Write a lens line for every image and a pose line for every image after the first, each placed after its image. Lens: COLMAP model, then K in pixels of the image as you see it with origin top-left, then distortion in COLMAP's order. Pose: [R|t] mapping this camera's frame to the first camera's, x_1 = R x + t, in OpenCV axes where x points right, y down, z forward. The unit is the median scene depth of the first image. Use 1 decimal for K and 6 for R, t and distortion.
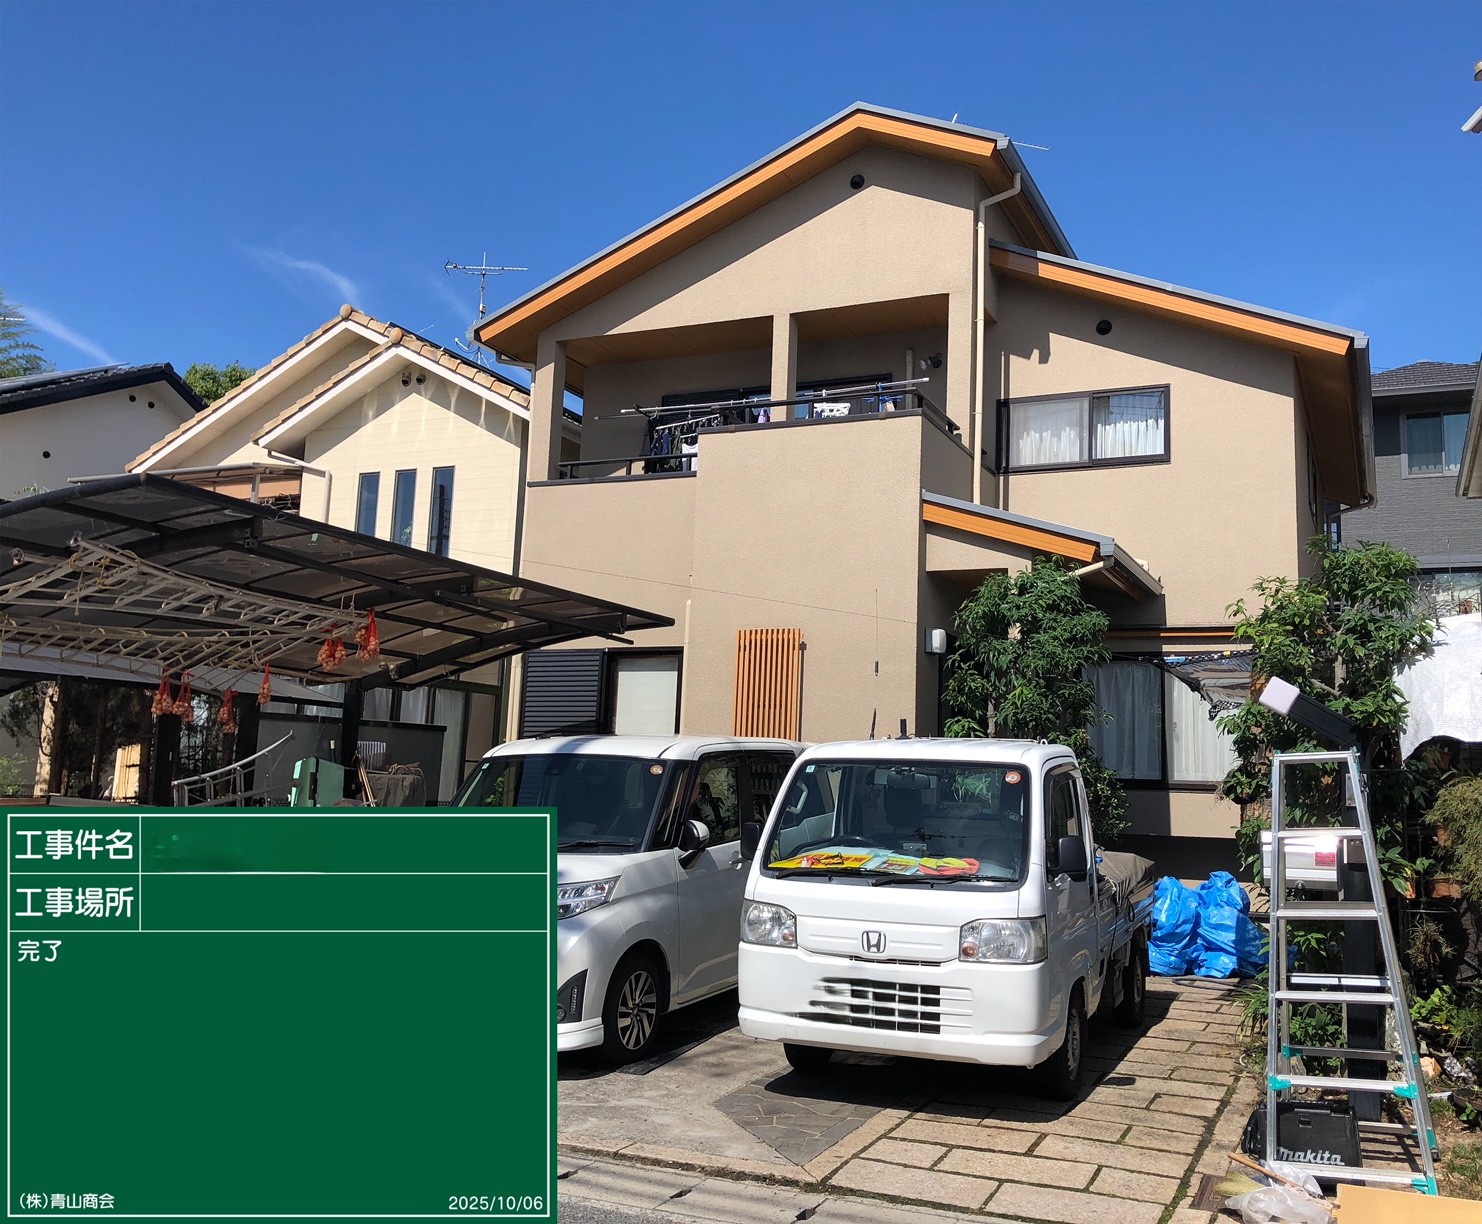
lens RADIAL K [[1337.4, 0, 805.7], [0, 1337.4, 612.3], [0, 0, 1]] dist [-0.002653, -0.000461]
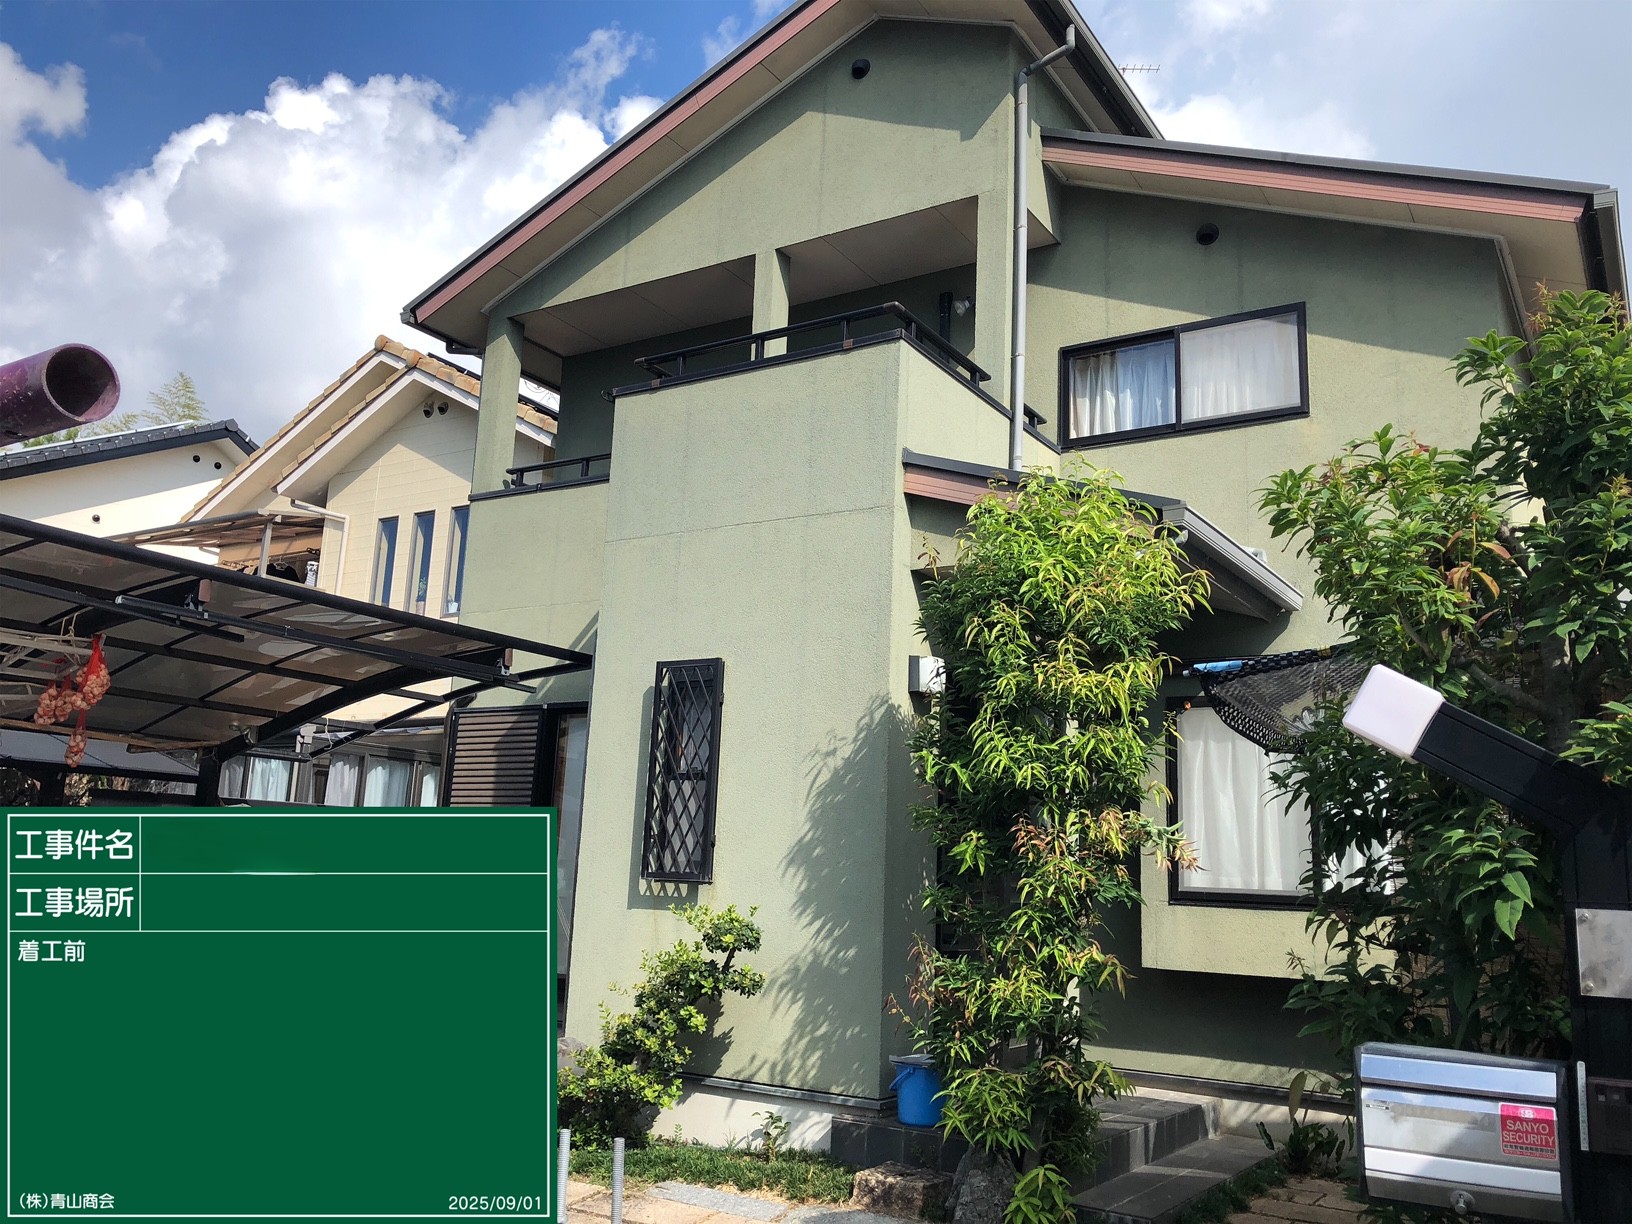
lens RADIAL K [[1337.5, 0, 816.0], [0, 1337.5, 612.0], [0, 0, 1]] dist [0.000304, 0.003573]
pose [[0.987049, -0.021203, -0.159013, 0.124033], [0.010030, 0.997444, -0.070739, 0.030579], [0.160107, 0.068228, 0.984739, 0.282768]]
